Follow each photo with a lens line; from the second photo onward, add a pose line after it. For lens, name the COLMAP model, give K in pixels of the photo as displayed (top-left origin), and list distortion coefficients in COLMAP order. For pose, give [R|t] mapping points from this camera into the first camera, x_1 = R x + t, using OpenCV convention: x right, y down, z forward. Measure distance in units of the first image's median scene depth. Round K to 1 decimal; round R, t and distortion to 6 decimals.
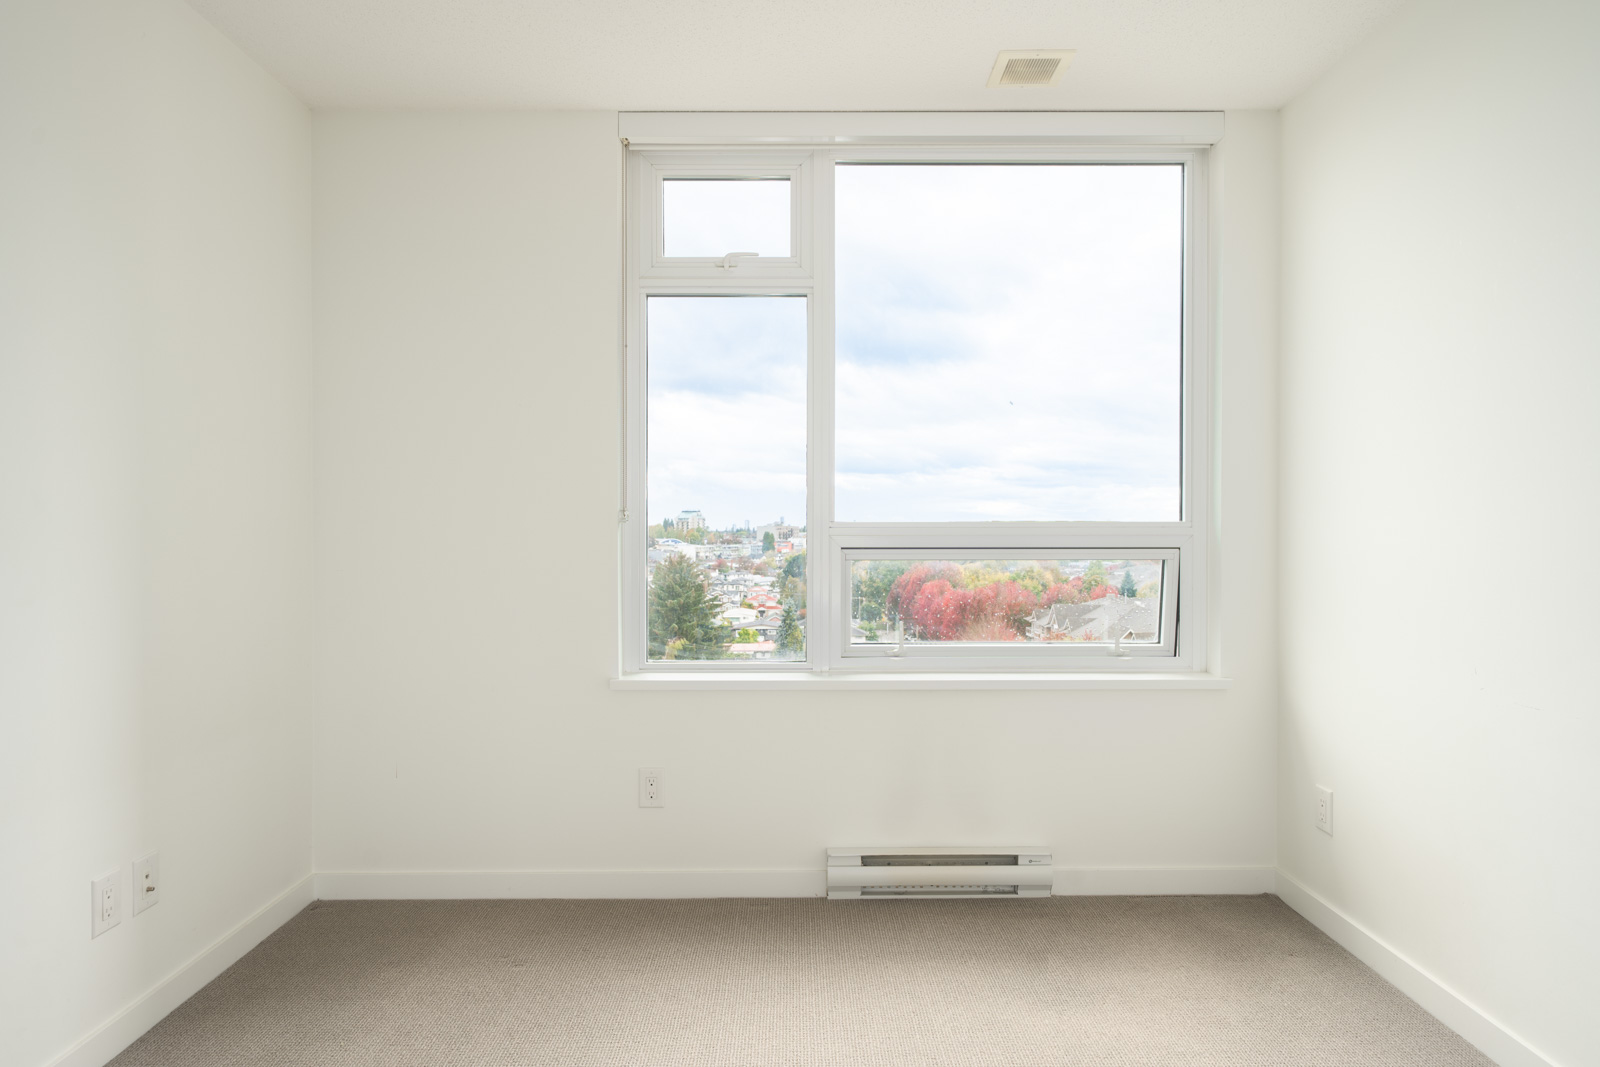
lens RADIAL K [[941.0, 0, 794.6], [0, 941.0, 532.3], [0, 0, 1]] dist [0.015991, 0.000816]
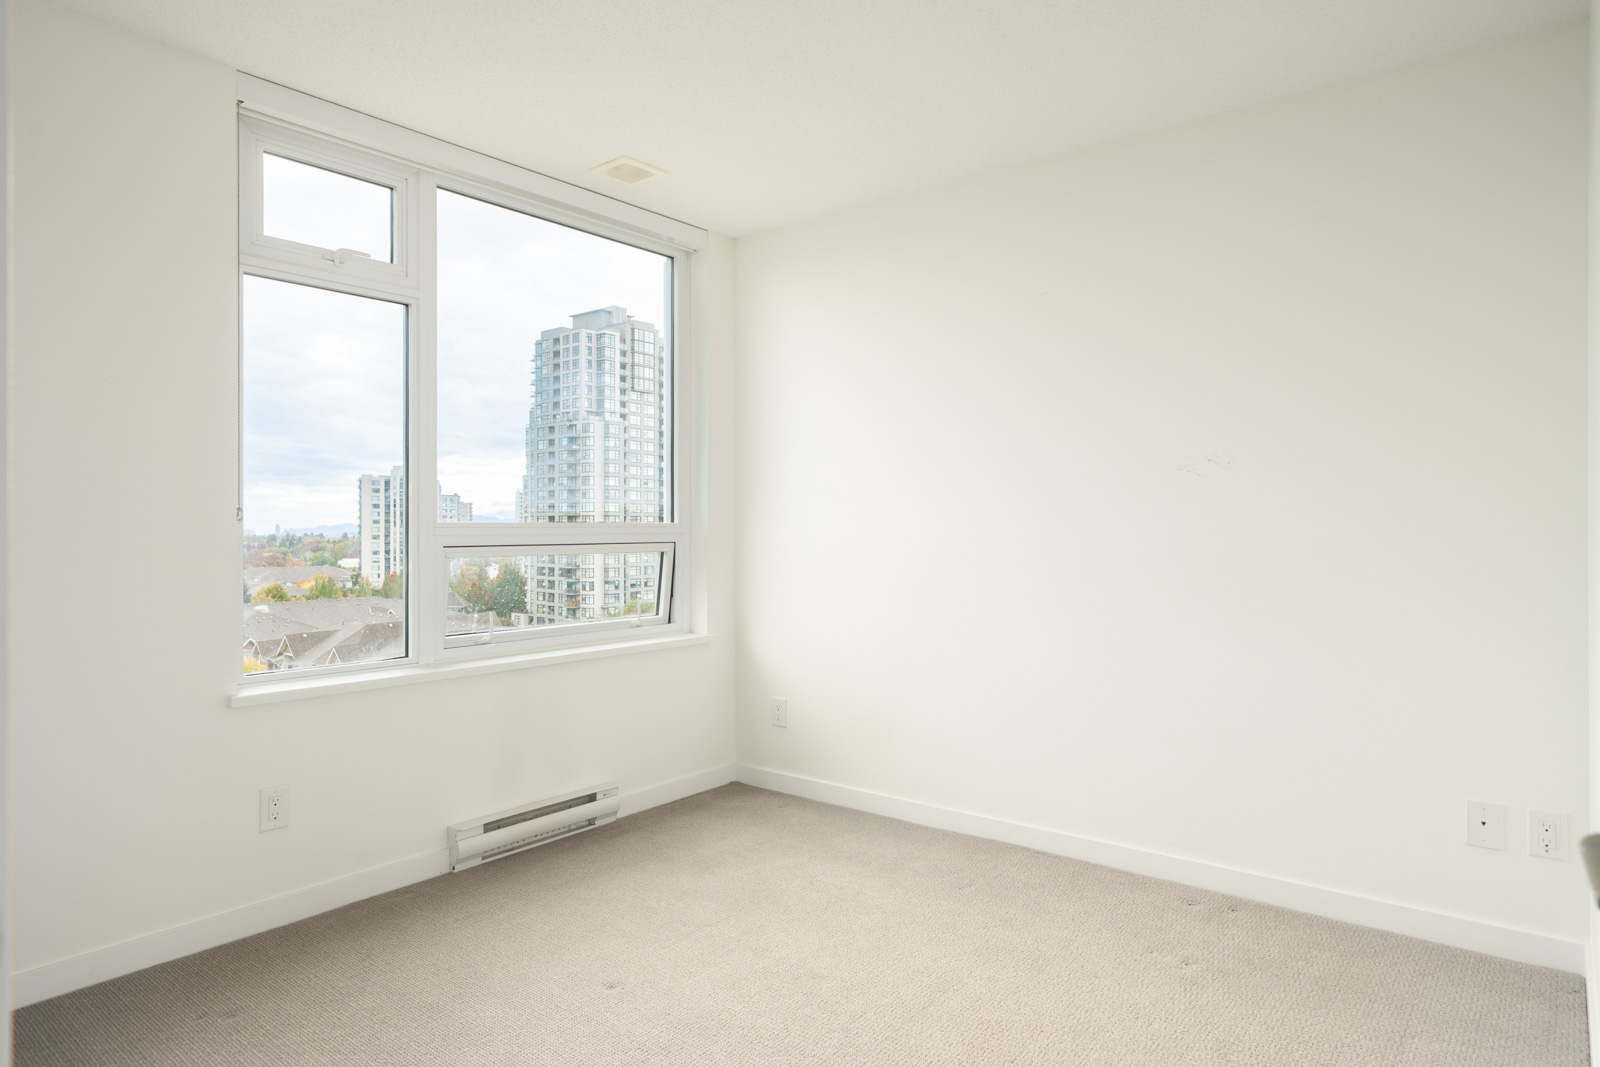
lens RADIAL K [[941.0, 0, 819.5], [0, 941.0, 519.3], [0, 0, 1]] dist [0.015991, 0.000816]
pose [[0.631634, 0.005134, 0.775250, -0.530055], [0.004475, 0.999937, -0.010269, -0.001307], [-0.775254, 0.009956, 0.631571, -0.009076]]
